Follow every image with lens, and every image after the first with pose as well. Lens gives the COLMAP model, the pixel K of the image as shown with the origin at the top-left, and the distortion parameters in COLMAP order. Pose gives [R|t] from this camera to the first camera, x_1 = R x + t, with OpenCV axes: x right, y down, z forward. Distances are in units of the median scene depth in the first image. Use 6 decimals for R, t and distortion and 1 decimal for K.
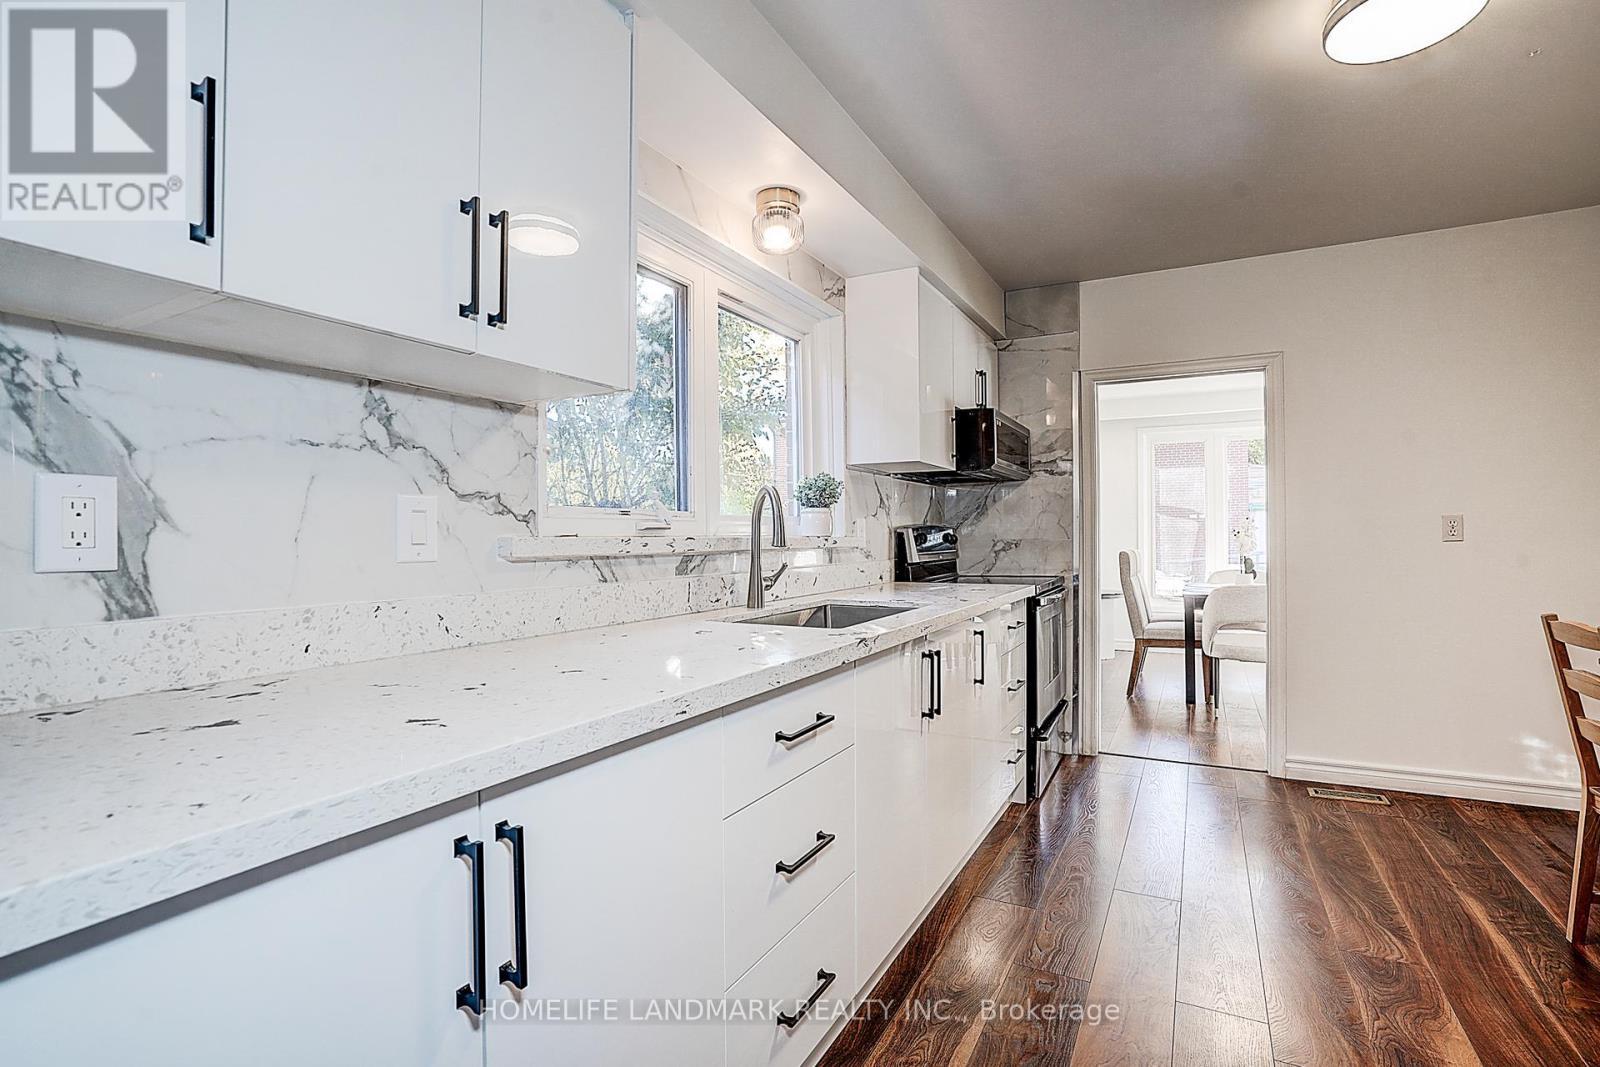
lens RADIAL K [[750.2, 0, 800.8], [0, 750.2, 536.0], [0, 0, 1]] dist [-0.066804, 0.028628]
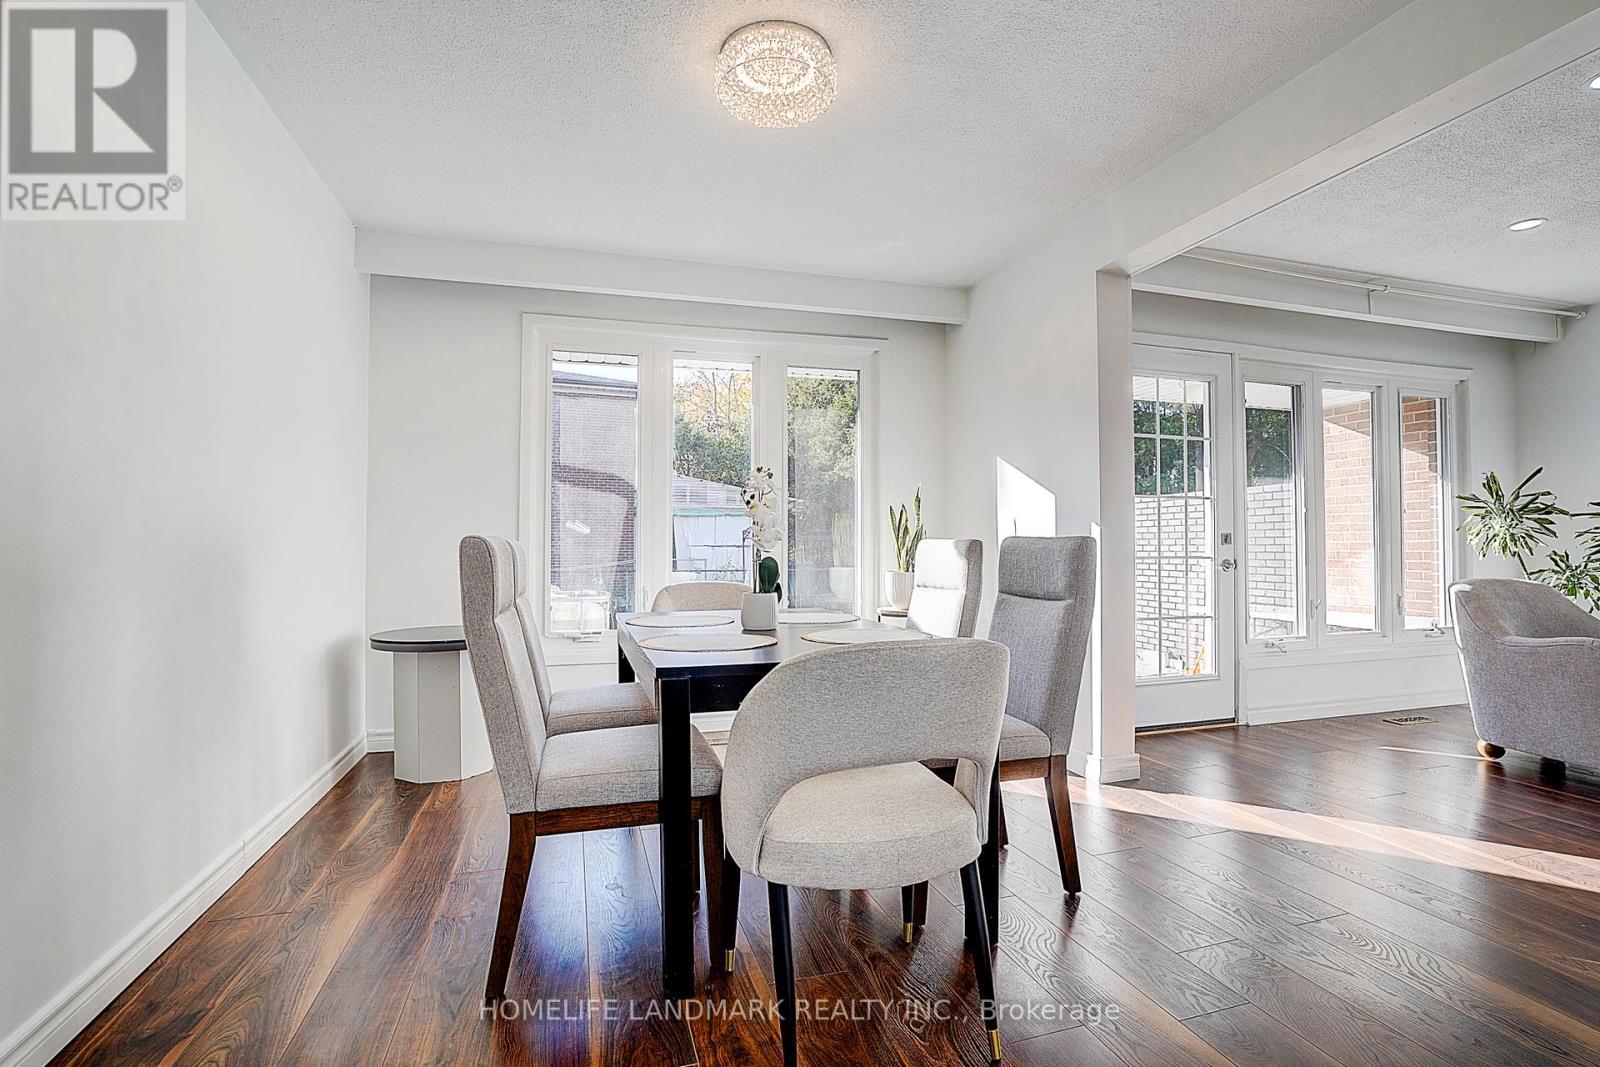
lens RADIAL K [[750.2, 0, 800.8], [0, 750.2, 536.0], [0, 0, 1]] dist [-0.066804, 0.028628]
pose [[0.701643, 0.015545, 0.712359, 0.311281], [-0.004900, 0.999844, -0.016993, 0.025207], [-0.712512, 0.008432, 0.701609, 0.689205]]
